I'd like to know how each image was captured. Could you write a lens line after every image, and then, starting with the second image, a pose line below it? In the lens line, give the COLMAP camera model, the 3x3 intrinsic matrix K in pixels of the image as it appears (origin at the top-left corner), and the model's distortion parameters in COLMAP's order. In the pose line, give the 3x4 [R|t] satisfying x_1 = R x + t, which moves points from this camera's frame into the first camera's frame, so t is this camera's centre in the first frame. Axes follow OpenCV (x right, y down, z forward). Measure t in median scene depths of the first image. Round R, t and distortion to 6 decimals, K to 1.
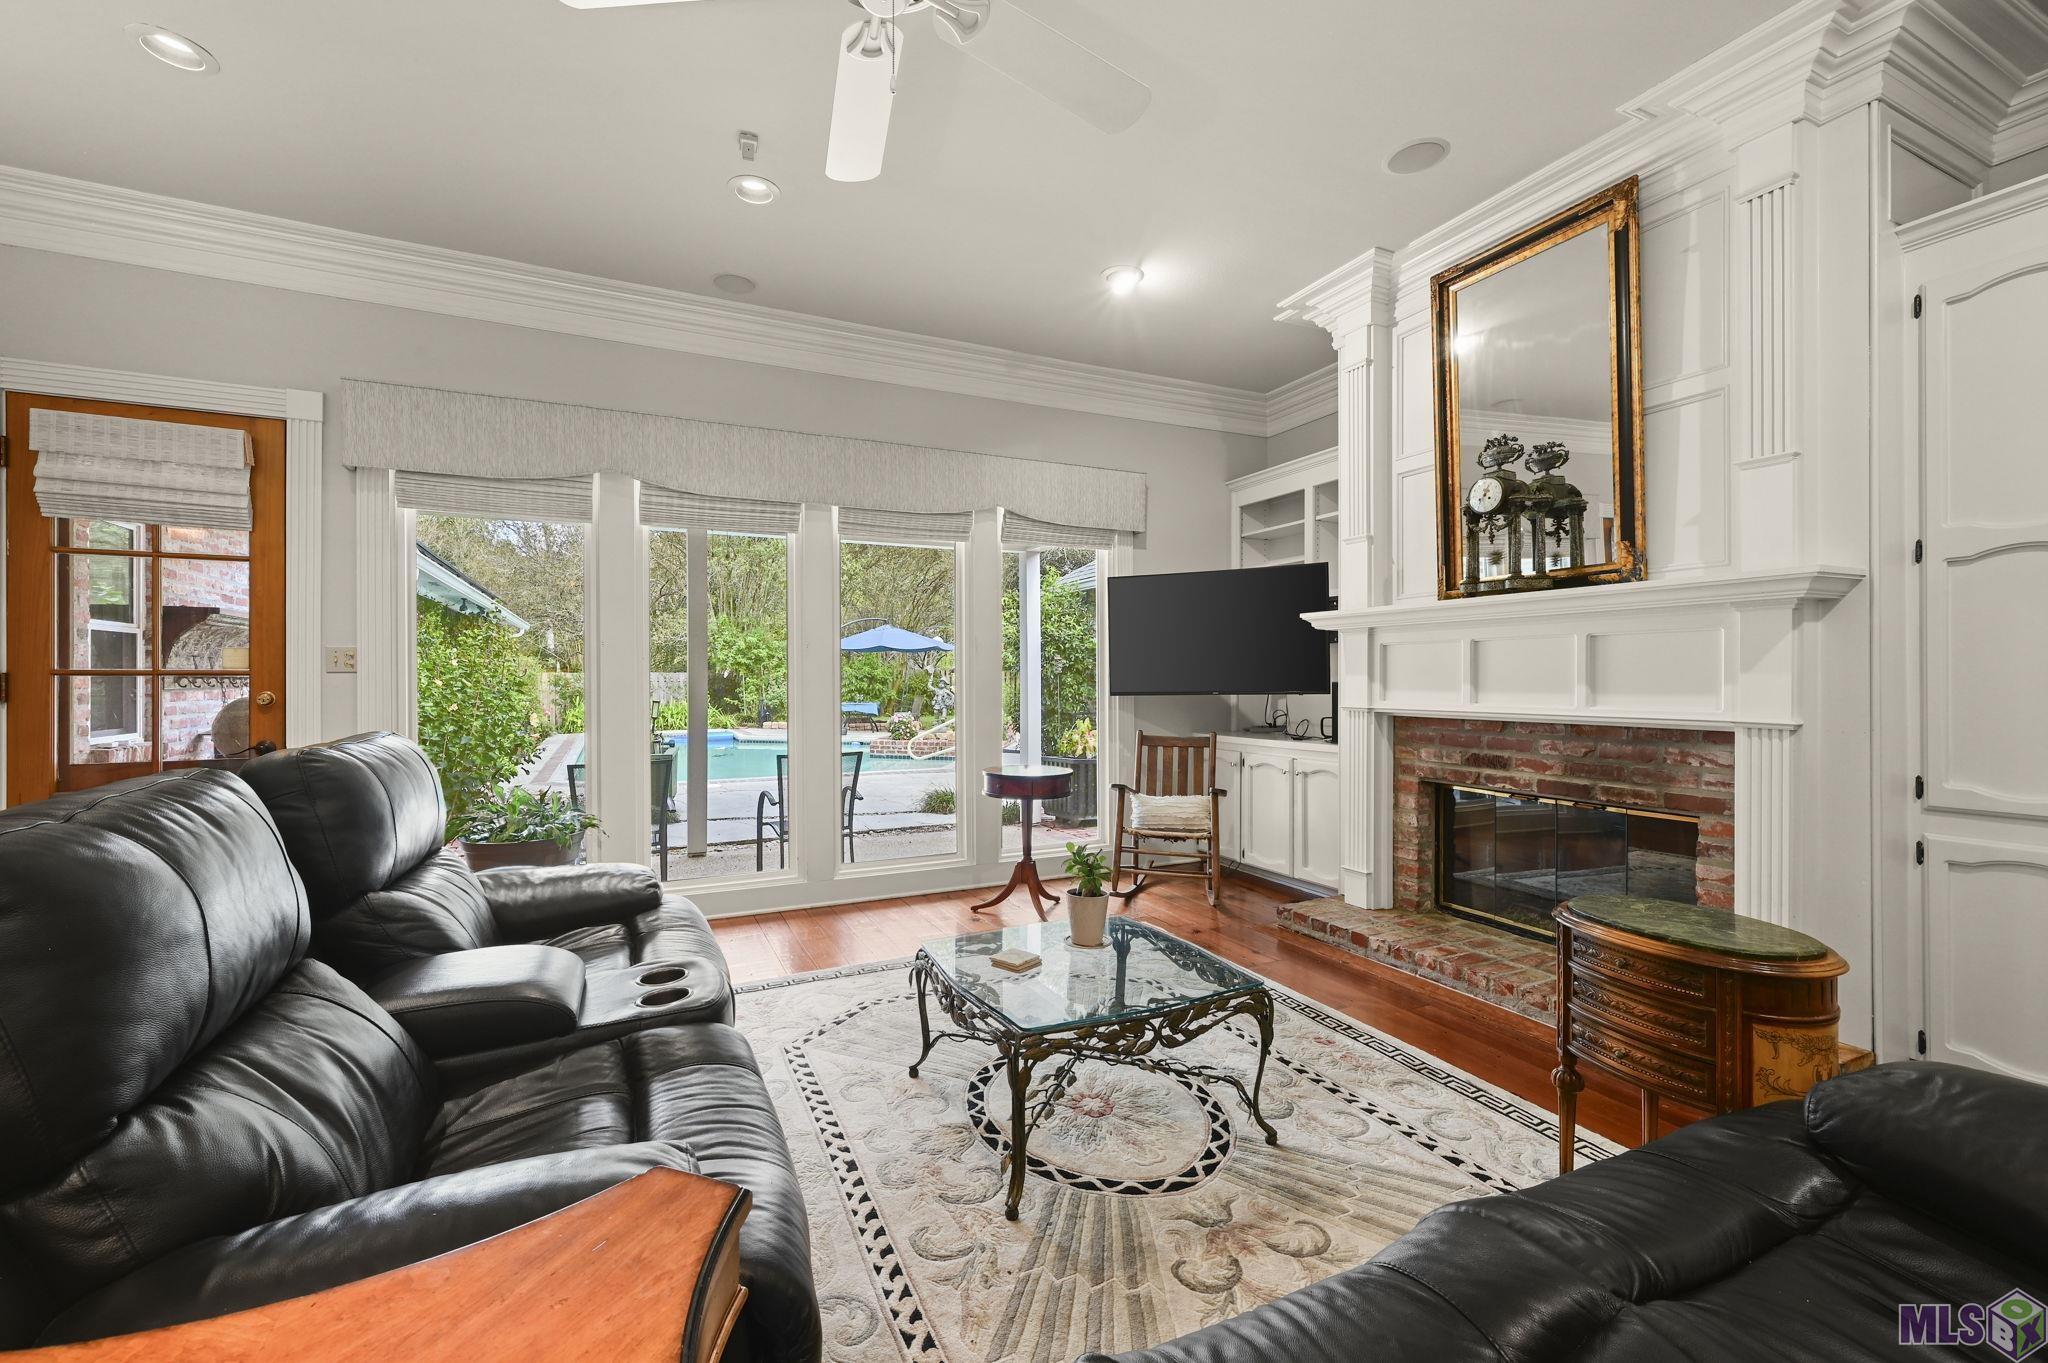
lens RADIAL K [[831.7, 0, 1011.9], [0, 831.7, 676.5], [0, 0, 1]] dist [-0.000473, 0.000368]
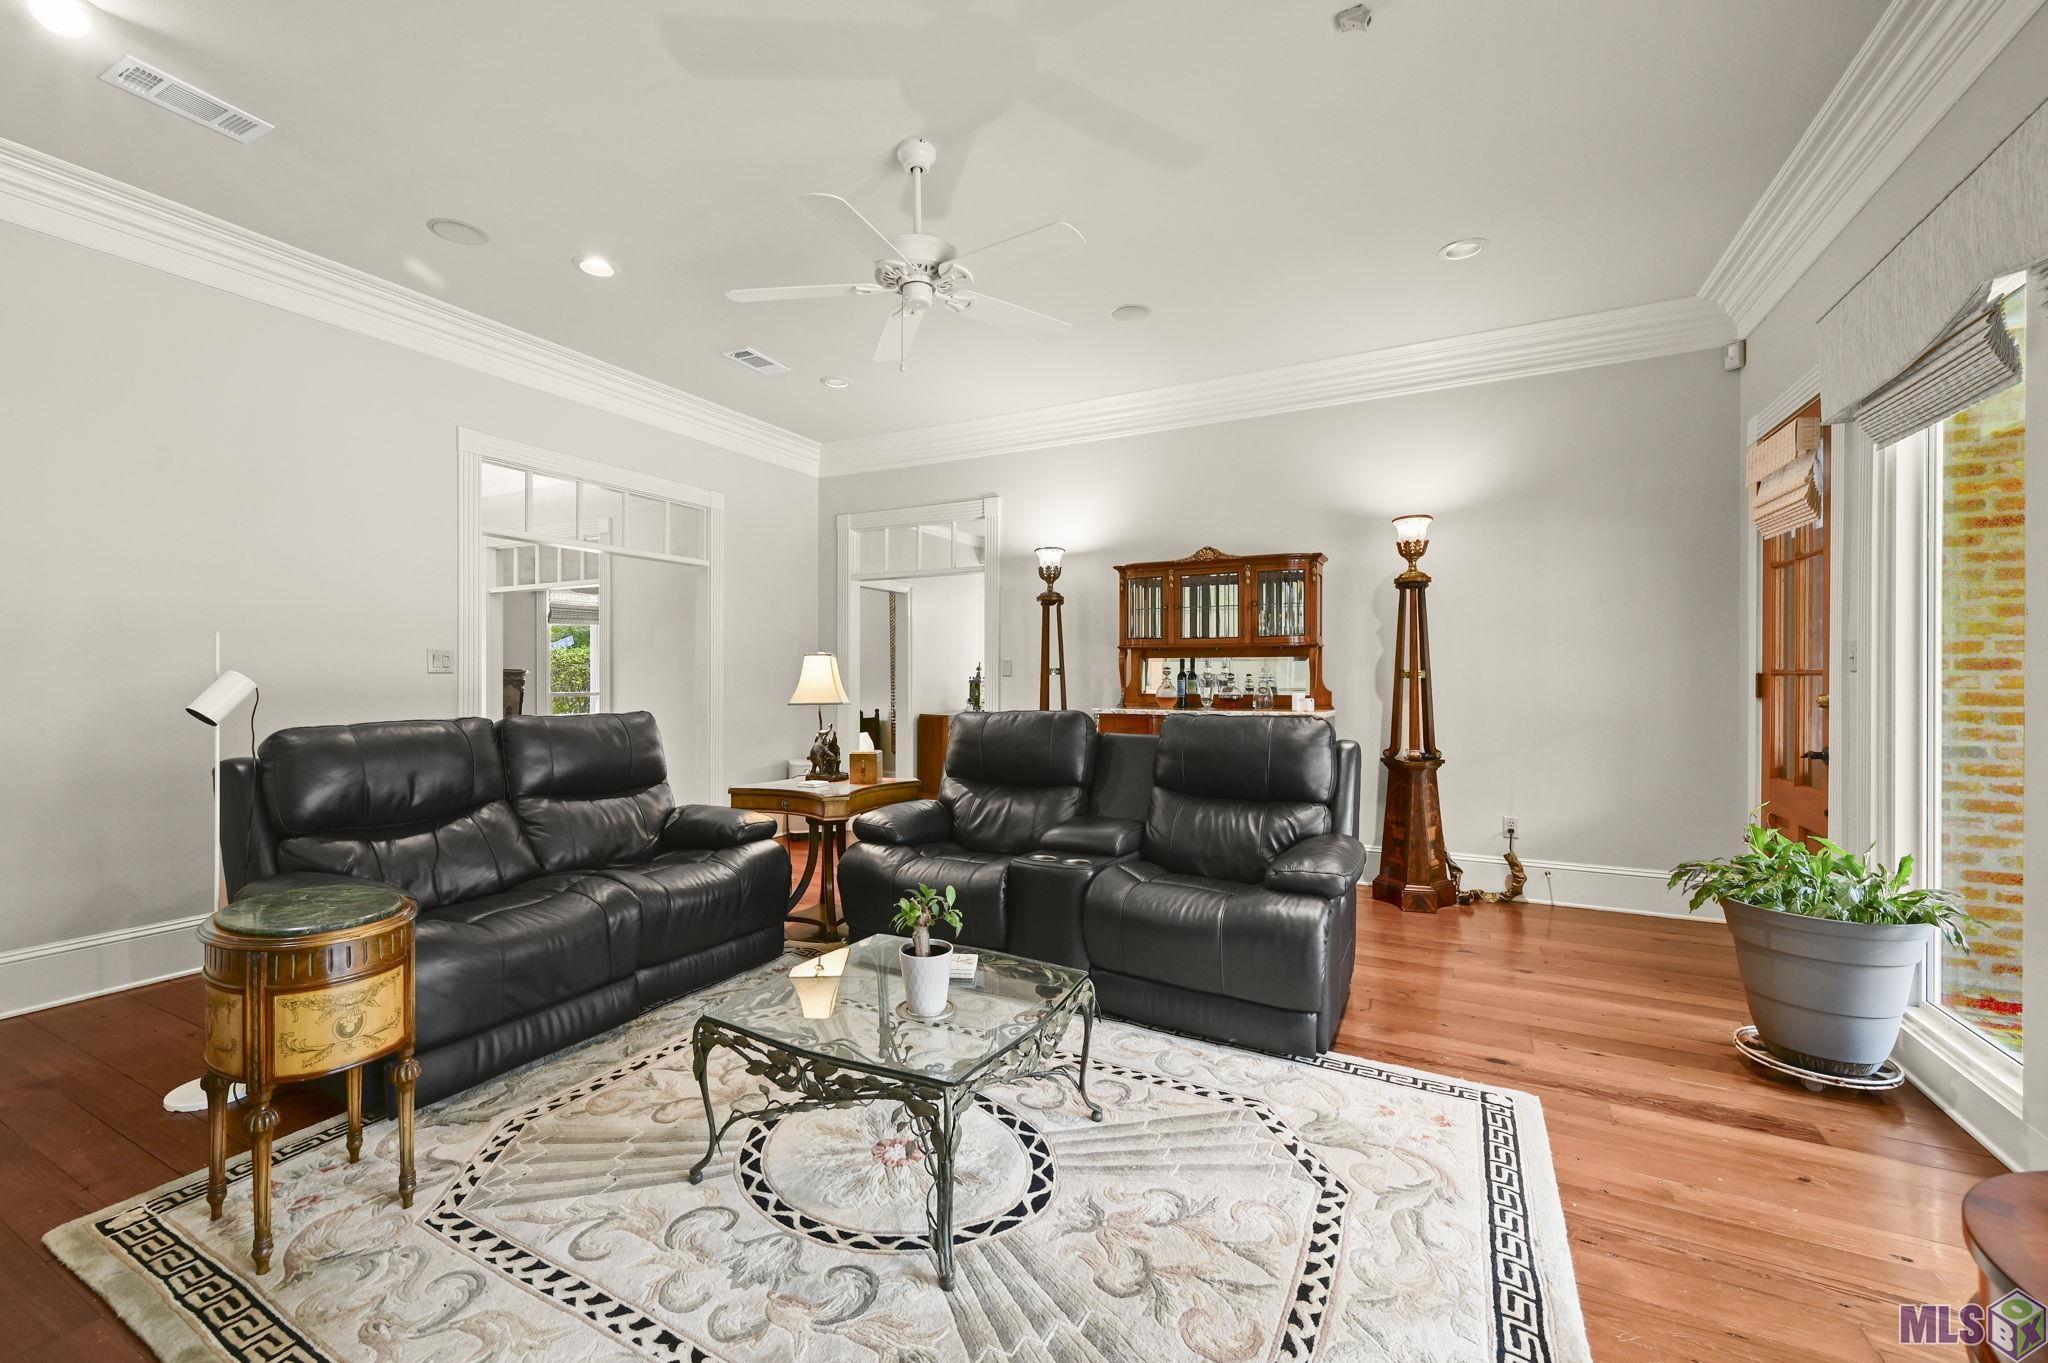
lens RADIAL K [[831.7, 0, 1011.9], [0, 831.7, 676.5], [0, 0, 1]] dist [-0.000473, 0.000368]
pose [[-0.797198, 0.004363, -0.603702, 0.570559], [0.003844, 0.999990, 0.002151, -0.006776], [0.603706, -0.000606, -0.797207, 1.893772]]
